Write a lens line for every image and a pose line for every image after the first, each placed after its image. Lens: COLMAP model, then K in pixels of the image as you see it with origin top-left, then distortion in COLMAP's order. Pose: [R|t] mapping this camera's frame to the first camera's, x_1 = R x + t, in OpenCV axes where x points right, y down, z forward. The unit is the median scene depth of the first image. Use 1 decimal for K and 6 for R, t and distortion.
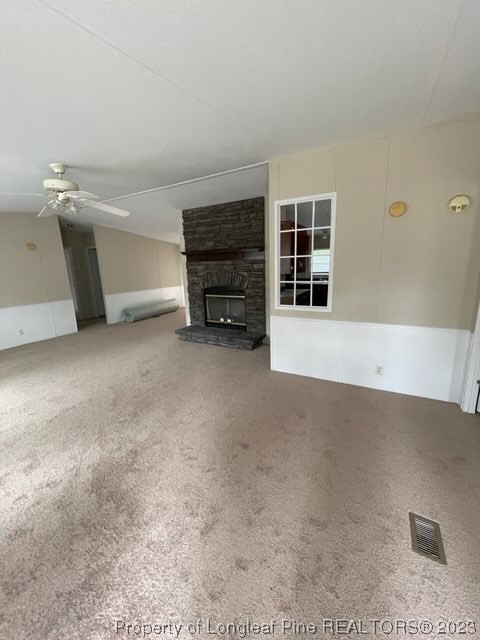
lens RADIAL K [[257.6, 0, 239.3], [0, 257.6, 318.8], [0, 0, 1]] dist [-0.003159, 0.000523]
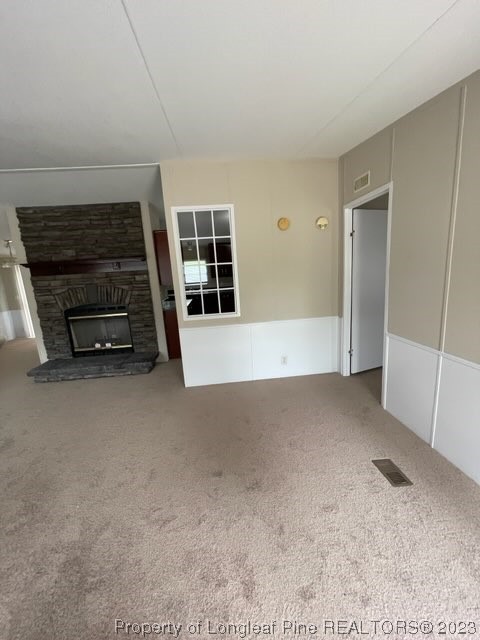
lens RADIAL K [[257.6, 0, 239.3], [0, 257.6, 318.8], [0, 0, 1]] dist [-0.003159, 0.000523]
pose [[0.823996, -0.126587, 0.552275, -0.158474], [0.154278, 0.988021, -0.003718, -0.008335], [-0.545188, 0.088268, 0.833654, 0.083337]]
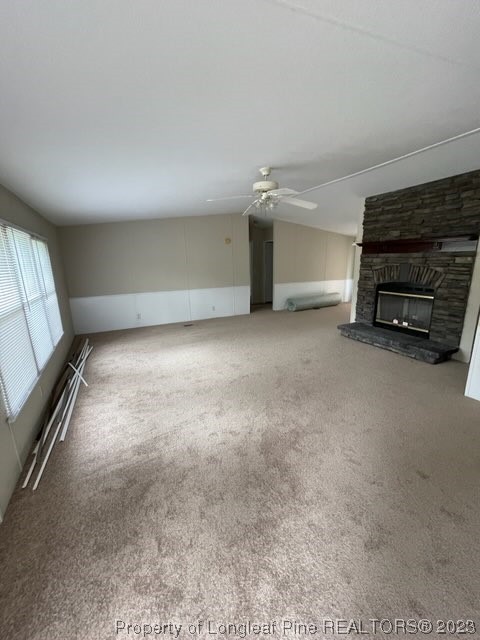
lens RADIAL K [[257.6, 0, 239.3], [0, 257.6, 318.8], [0, 0, 1]] dist [-0.003159, 0.000523]
pose [[0.830458, 0.141663, -0.538768, -0.044642], [-0.126666, 0.989812, 0.065016, 0.005690], [0.542489, 0.014251, 0.839942, -0.014381]]
